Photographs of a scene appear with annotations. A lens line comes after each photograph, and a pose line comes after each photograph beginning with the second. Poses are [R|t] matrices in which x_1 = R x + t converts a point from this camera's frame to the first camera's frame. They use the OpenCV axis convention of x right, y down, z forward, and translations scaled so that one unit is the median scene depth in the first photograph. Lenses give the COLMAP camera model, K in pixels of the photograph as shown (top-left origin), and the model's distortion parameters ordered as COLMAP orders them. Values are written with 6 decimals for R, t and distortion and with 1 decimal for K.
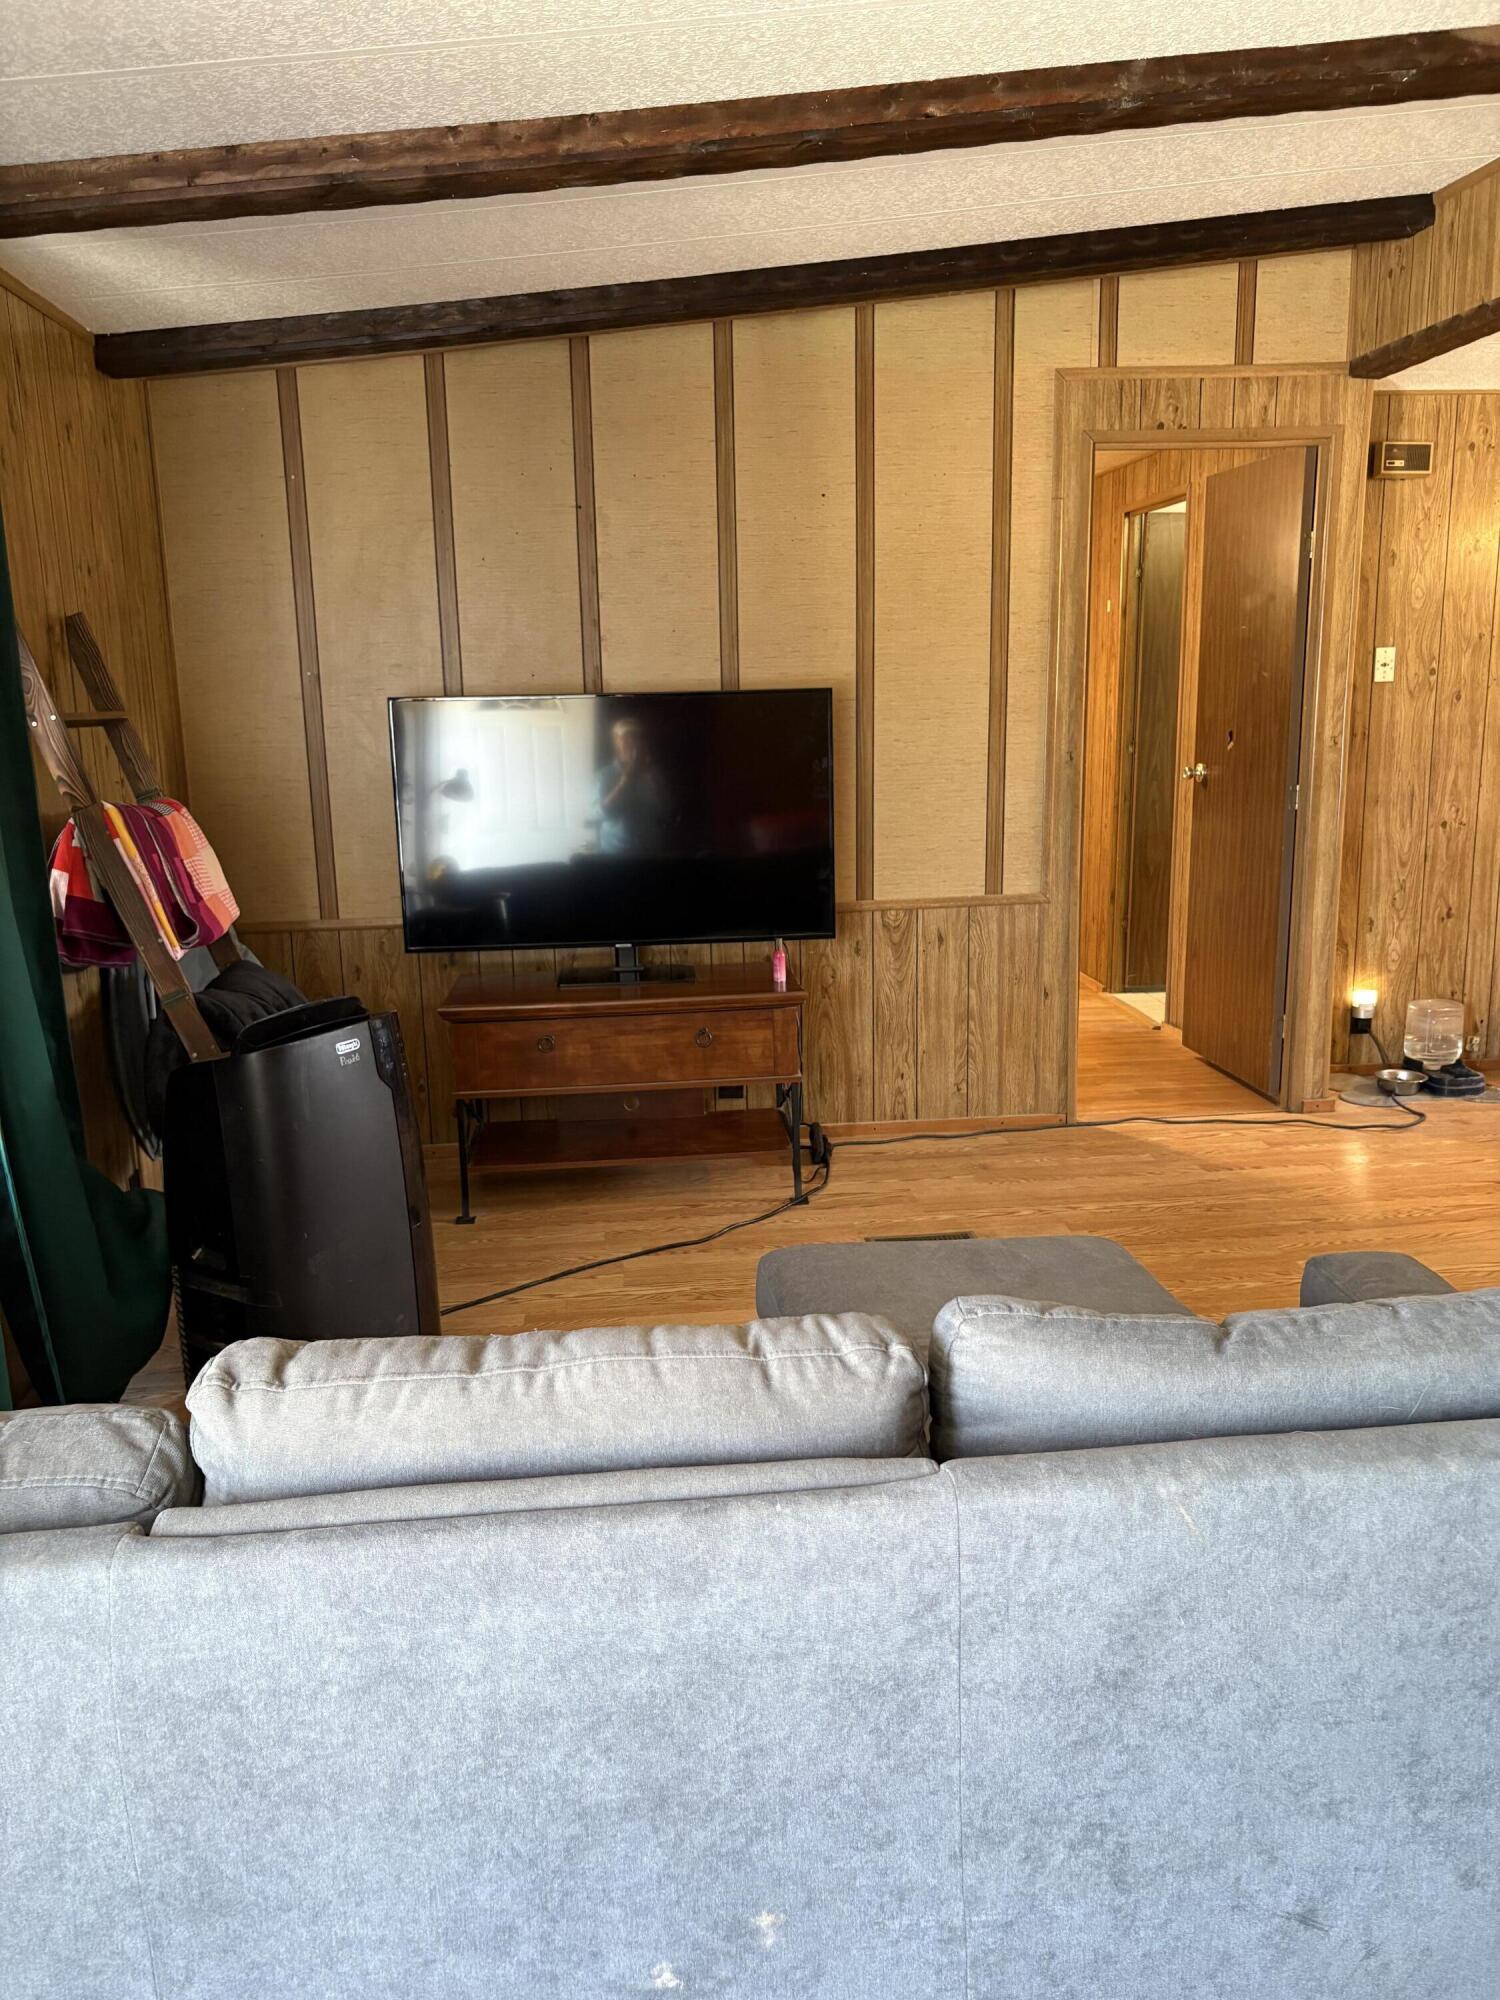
lens RADIAL K [[1520.2, 0, 744.9], [0, 1520.2, 1007.2], [0, 0, 1]] dist [0.054374, -0.060094]
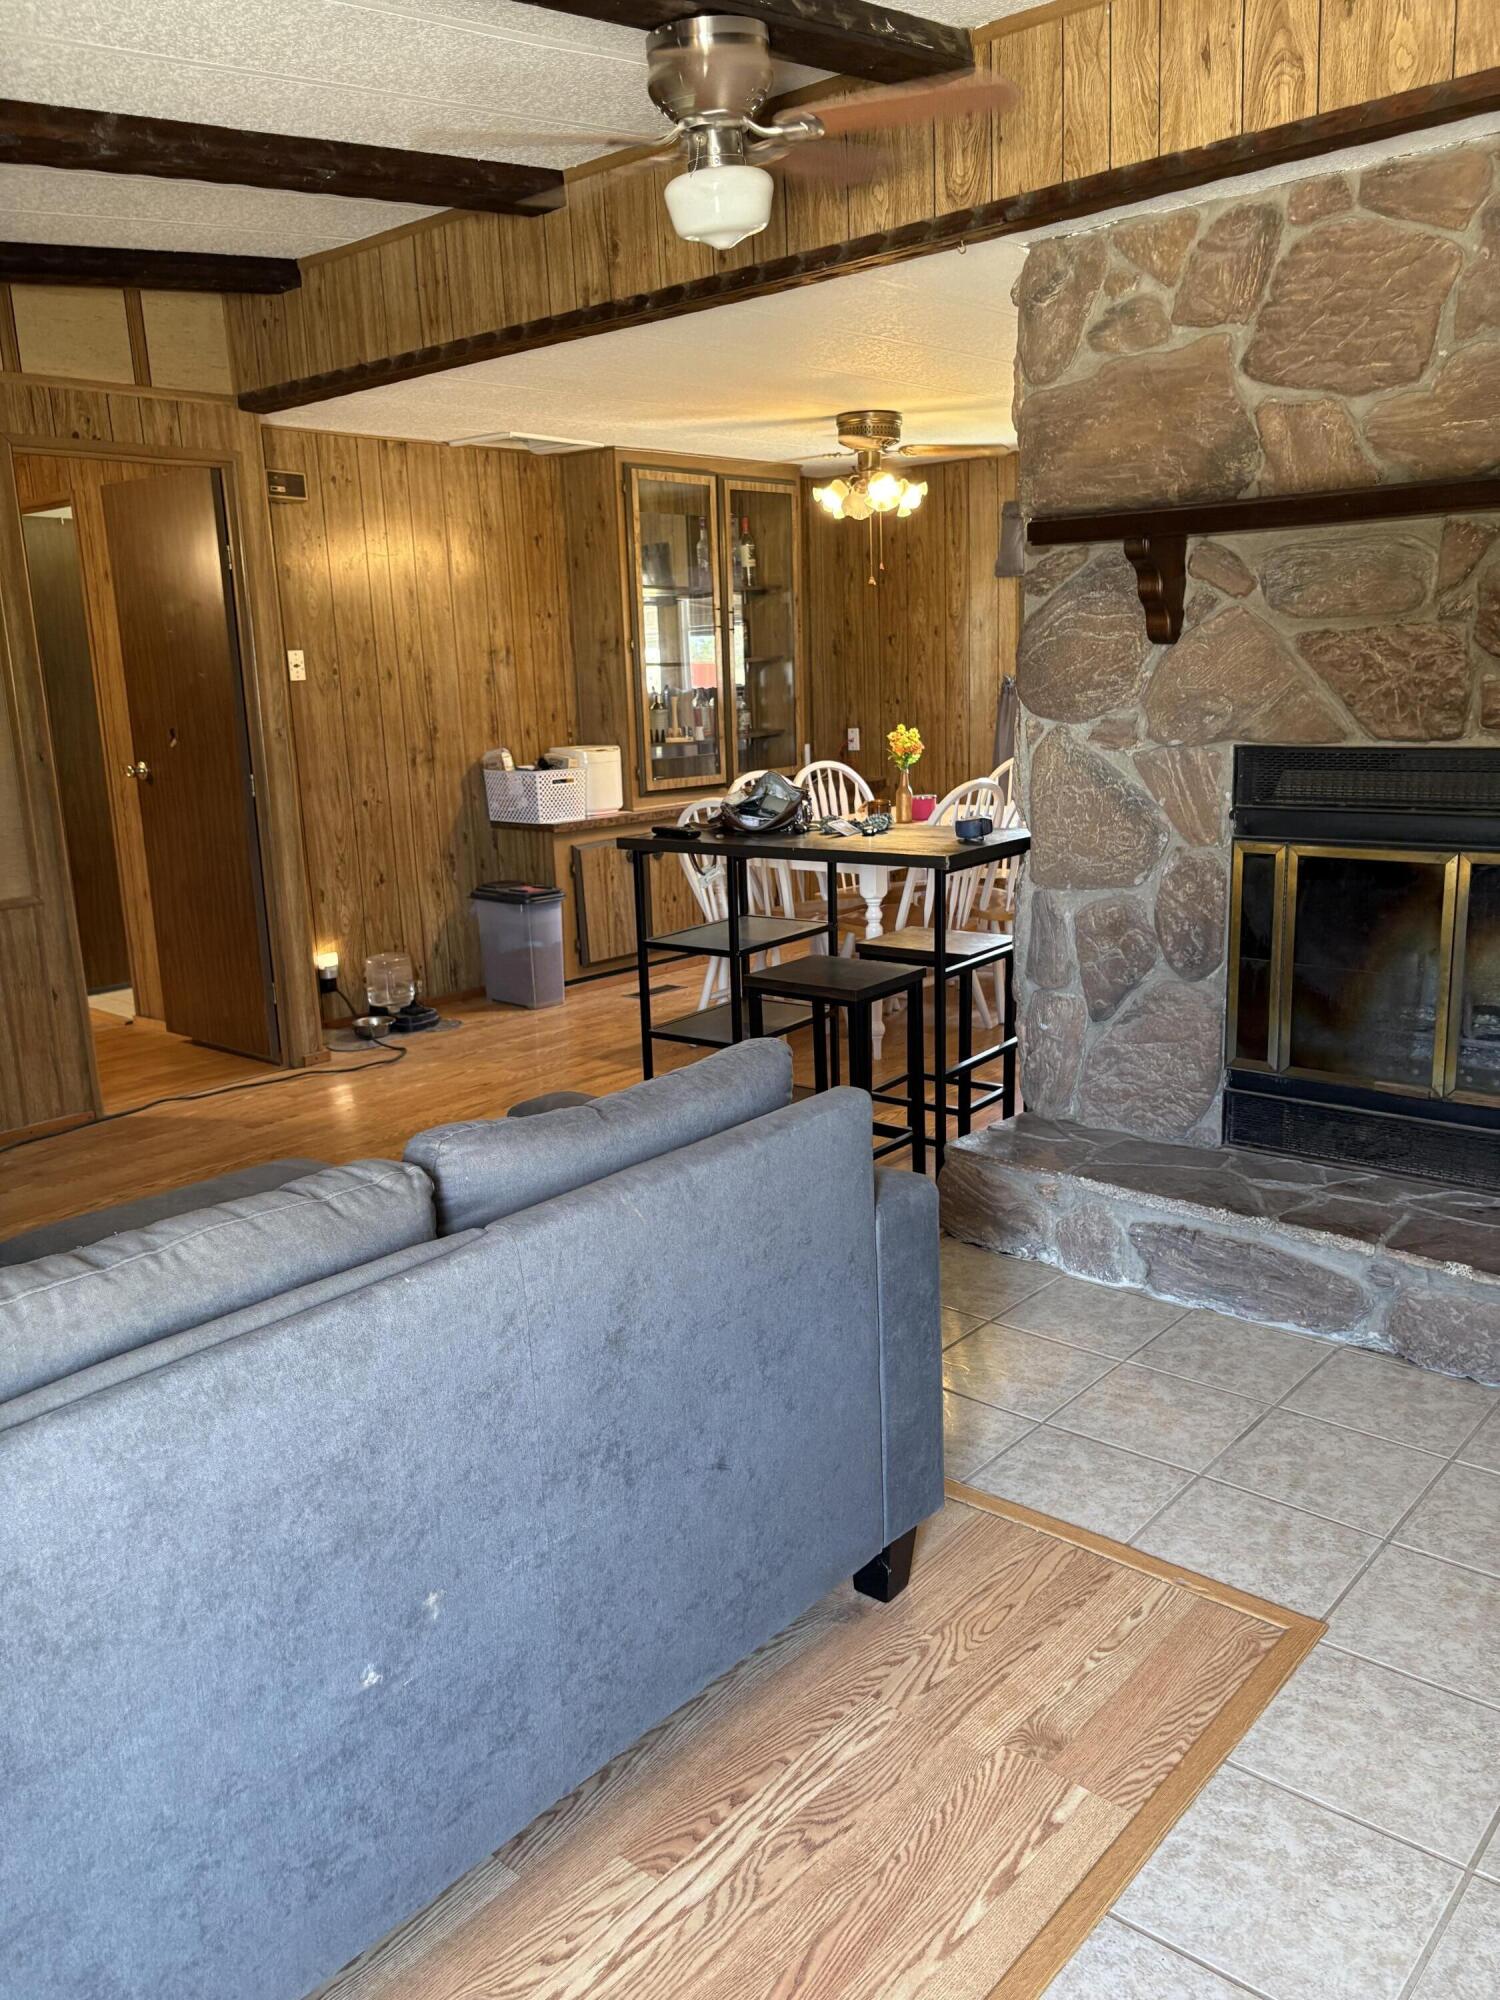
lens RADIAL K [[1520.2, 0, 744.9], [0, 1520.2, 1007.2], [0, 0, 1]] dist [0.054374, -0.060094]
pose [[0.728351, -0.159820, 0.666306, -0.239296], [0.163946, 0.984821, 0.057007, 0.026318], [-0.665302, 0.067717, 0.743497, -0.075979]]
